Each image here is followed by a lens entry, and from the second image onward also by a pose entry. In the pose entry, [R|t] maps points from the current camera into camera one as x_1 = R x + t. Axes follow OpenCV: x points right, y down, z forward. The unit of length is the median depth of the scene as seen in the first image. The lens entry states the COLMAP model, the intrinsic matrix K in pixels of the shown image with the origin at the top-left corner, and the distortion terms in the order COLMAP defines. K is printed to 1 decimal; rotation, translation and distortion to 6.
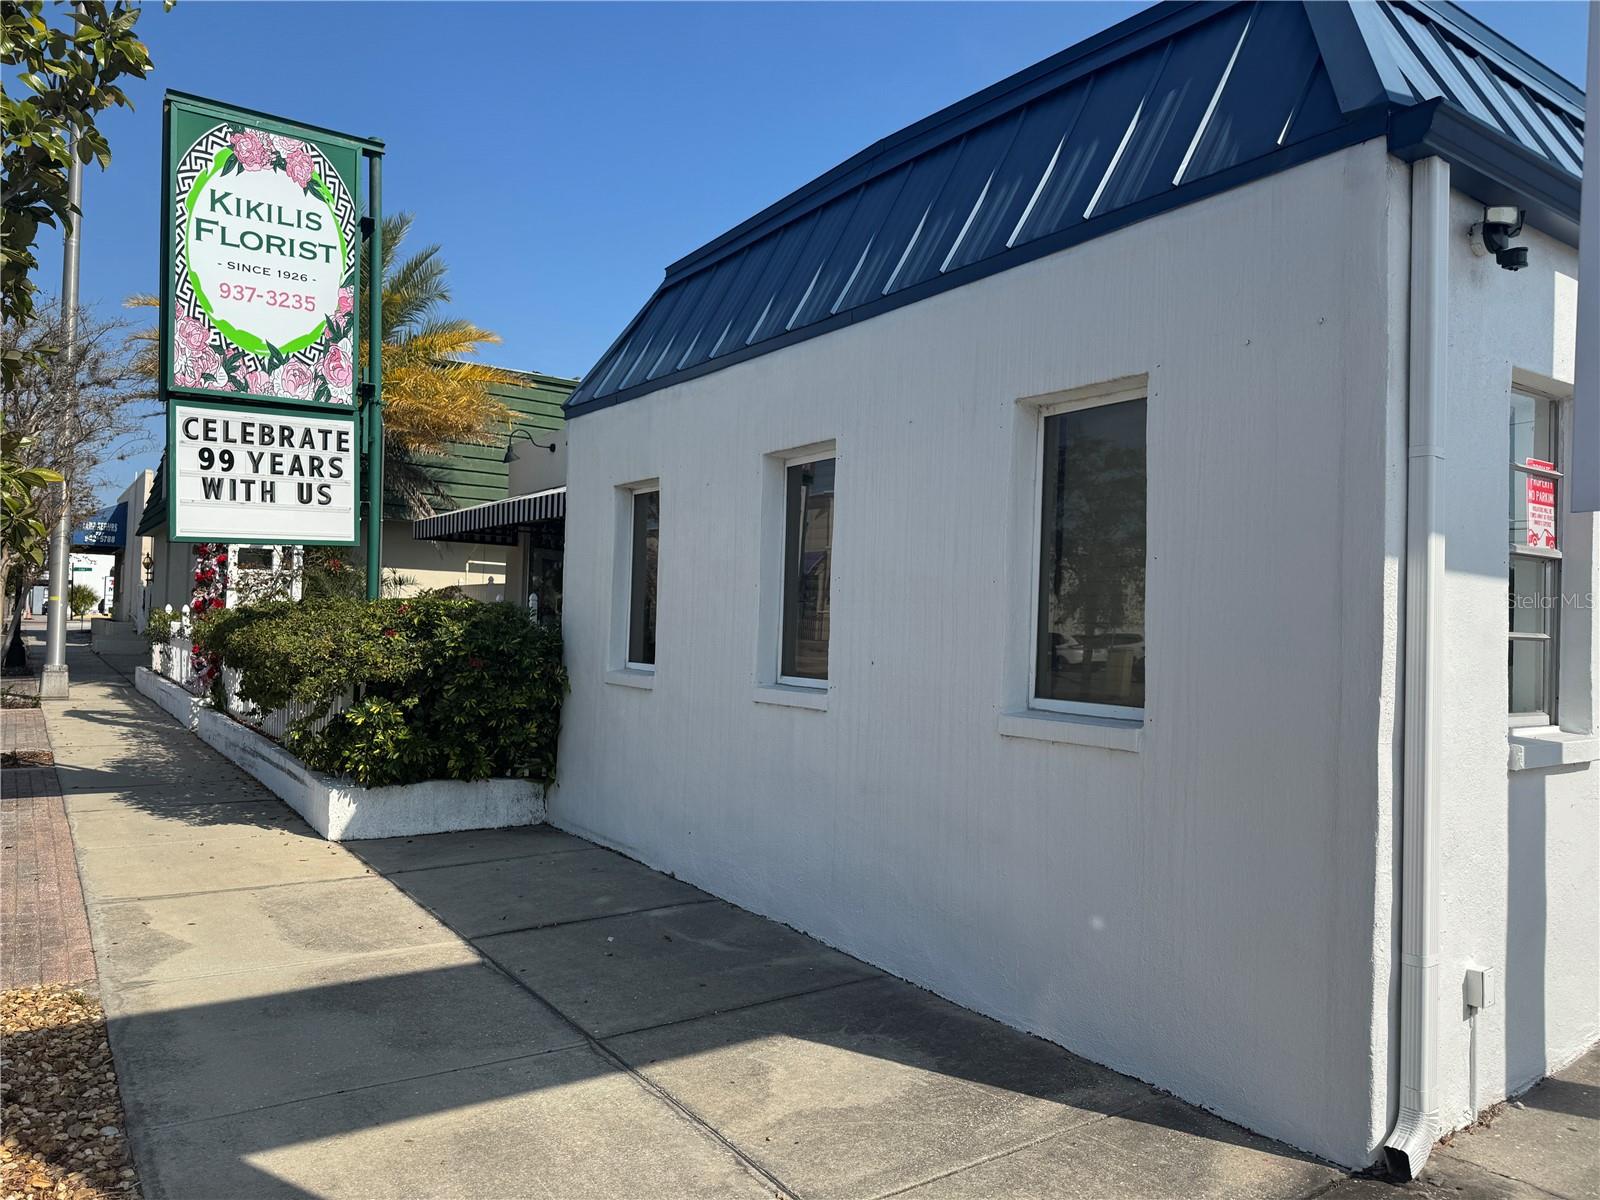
lens RADIAL K [[1114.1, 0, 799.7], [0, 1114.1, 603.7], [0, 0, 1]] dist [-0.003833, -0.000883]
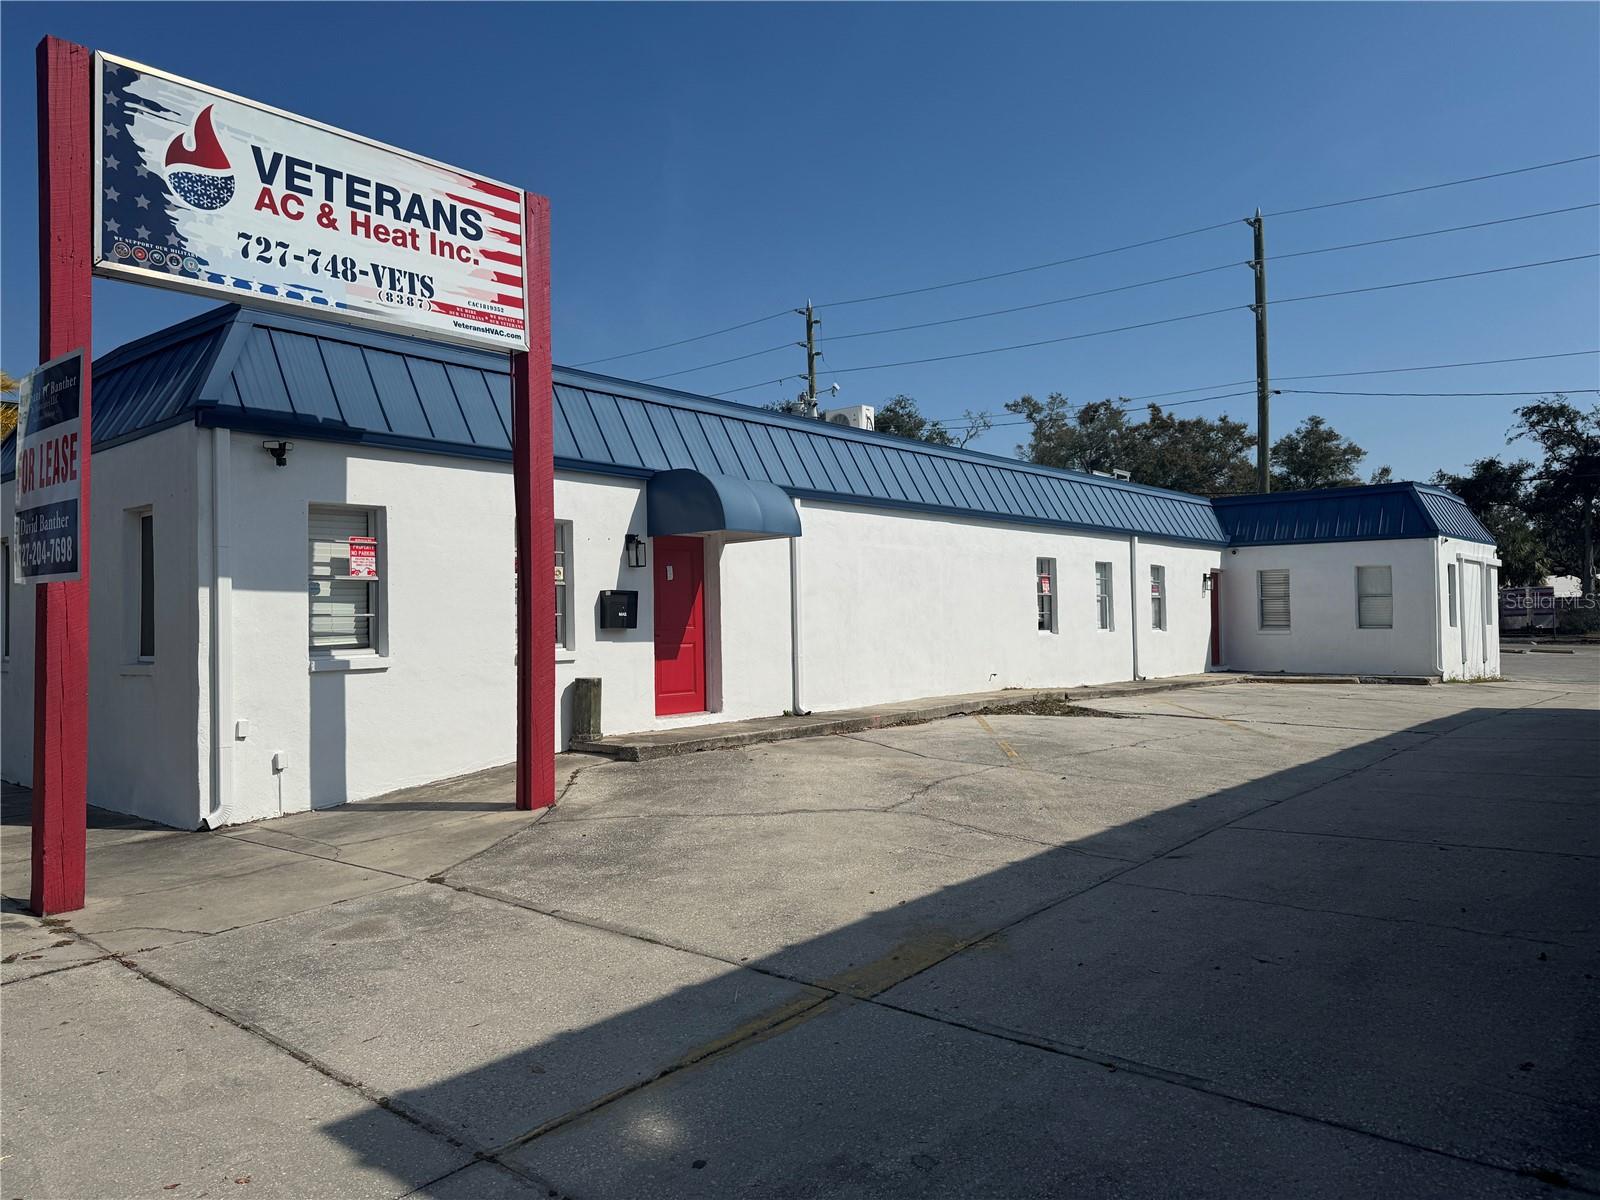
lens RADIAL K [[1114.1, 0, 799.7], [0, 1114.1, 591.3], [0, 0, 1]] dist [-0.003833, -0.000883]
pose [[0.963949, -0.038236, 0.263324, 1.029324], [0.041269, 0.999130, -0.005995, 0.034074], [-0.262866, 0.016646, 0.964689, -1.579262]]
